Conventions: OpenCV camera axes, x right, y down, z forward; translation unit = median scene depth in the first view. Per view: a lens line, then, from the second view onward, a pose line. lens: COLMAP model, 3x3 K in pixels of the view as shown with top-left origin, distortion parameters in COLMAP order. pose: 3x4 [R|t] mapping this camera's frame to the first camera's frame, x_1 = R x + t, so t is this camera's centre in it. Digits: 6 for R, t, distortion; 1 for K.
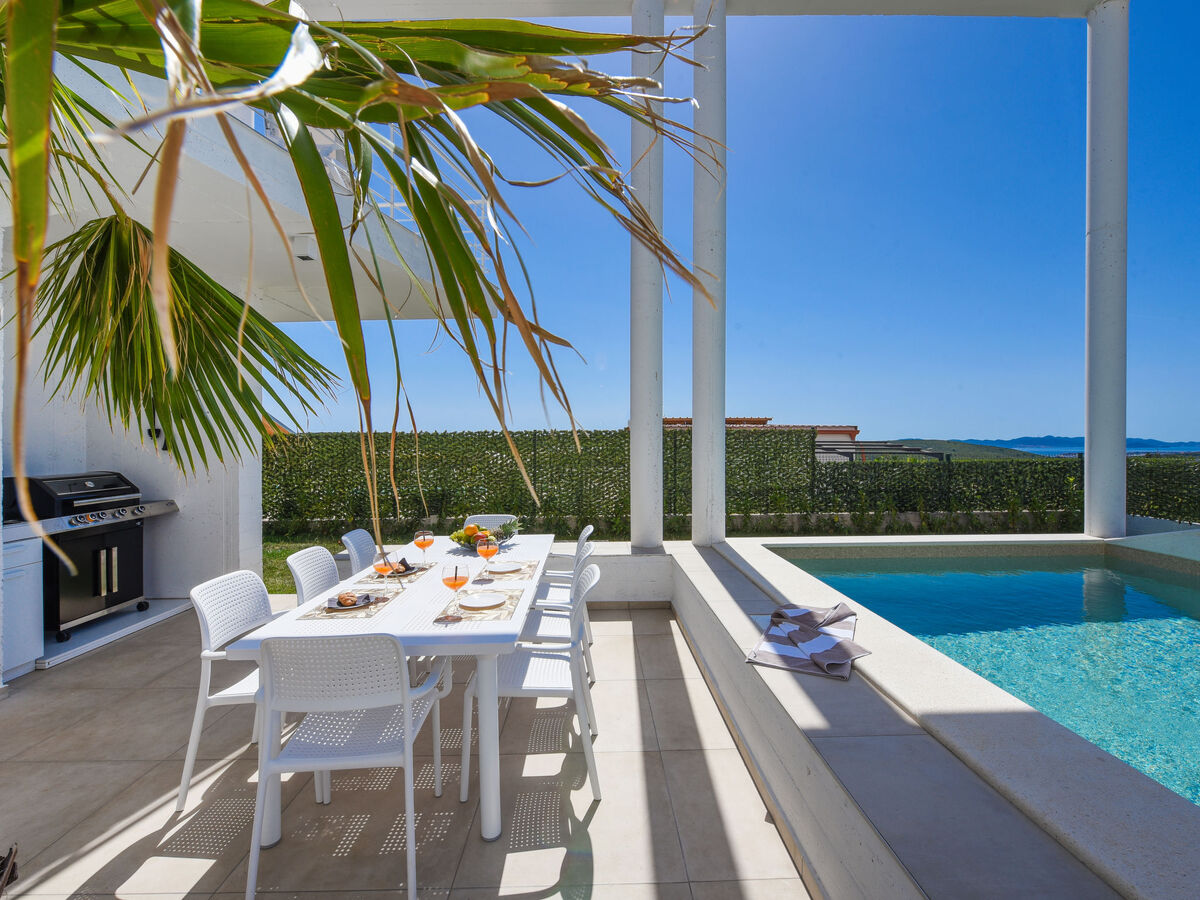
lens RADIAL K [[540.7, 0, 601.9], [0, 540.7, 452.8], [0, 0, 1]] dist [-0.008840, -0.000184]
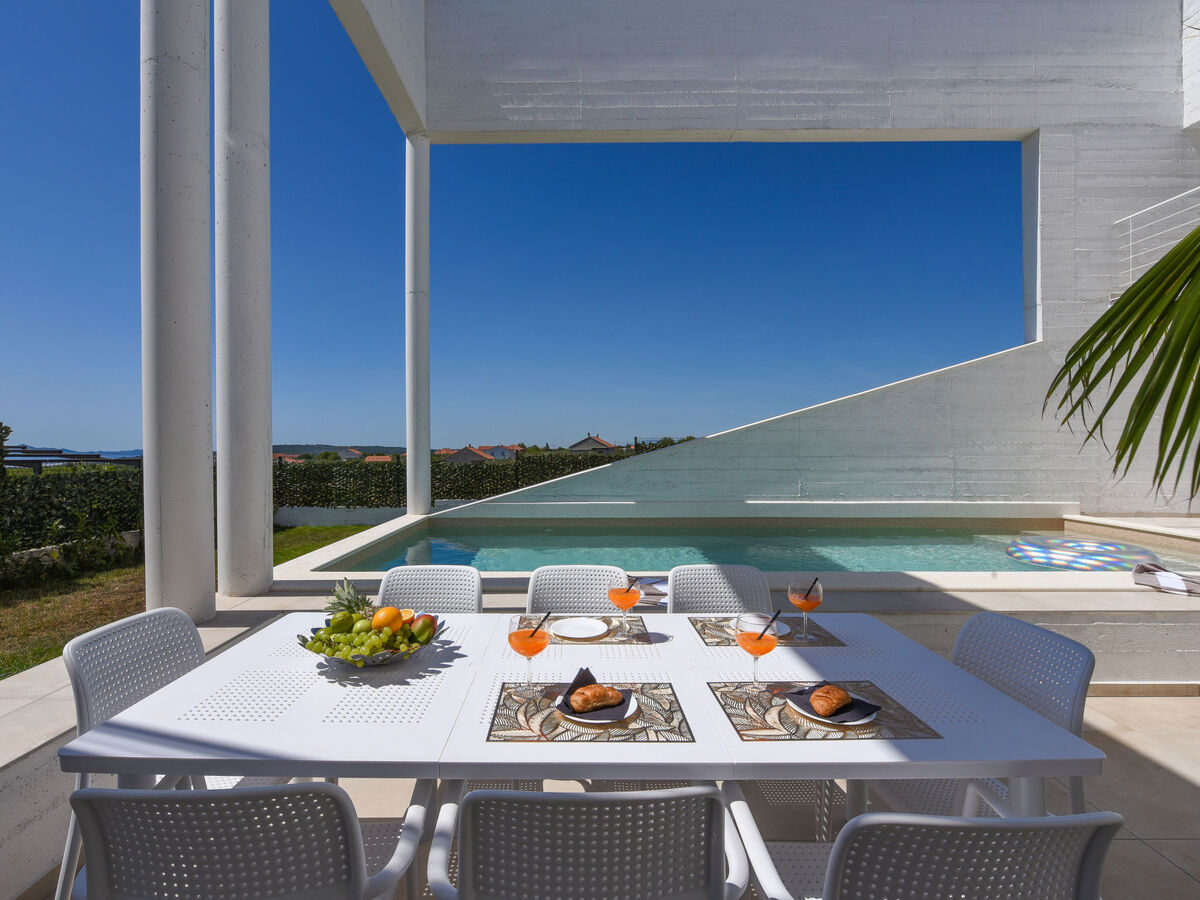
lens RADIAL K [[560.0, 0, 579.7], [0, 560.0, 453.4], [0, 0, 1]] dist [0.001621, 0.000719]
pose [[0.024918, -0.002401, 0.999687, -0.266965], [0.019665, 0.999805, 0.001911, 0.002308], [-0.999496, 0.019612, 0.024961, 0.292167]]
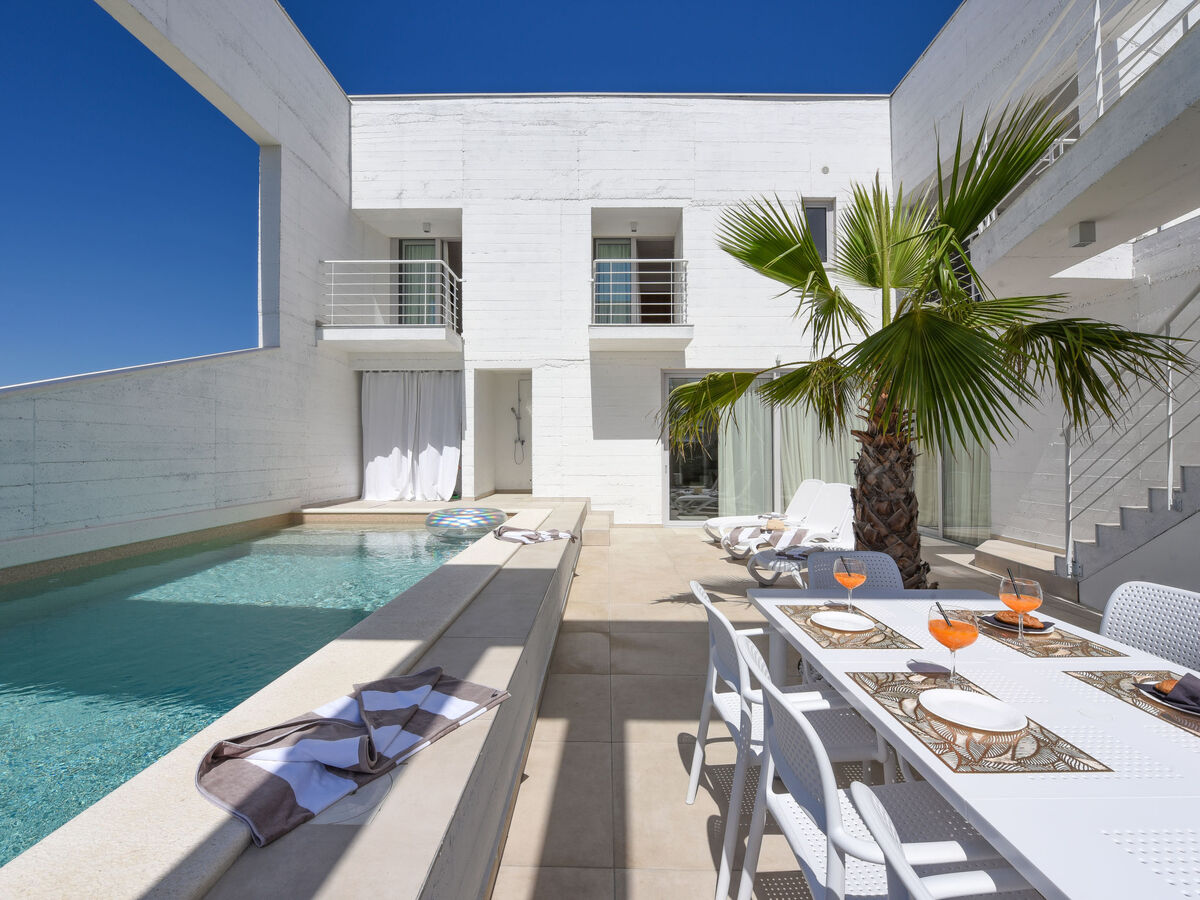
lens RADIAL K [[532.2, 0, 601.1], [0, 532.2, 452.7], [0, 0, 1]] dist [-0.021255, -0.000689]
pose [[-0.999250, 0.013142, 0.036437, 0.020364], [0.013999, 0.999629, 0.023367, 0.002278], [-0.036116, 0.023860, -0.999063, 0.423554]]
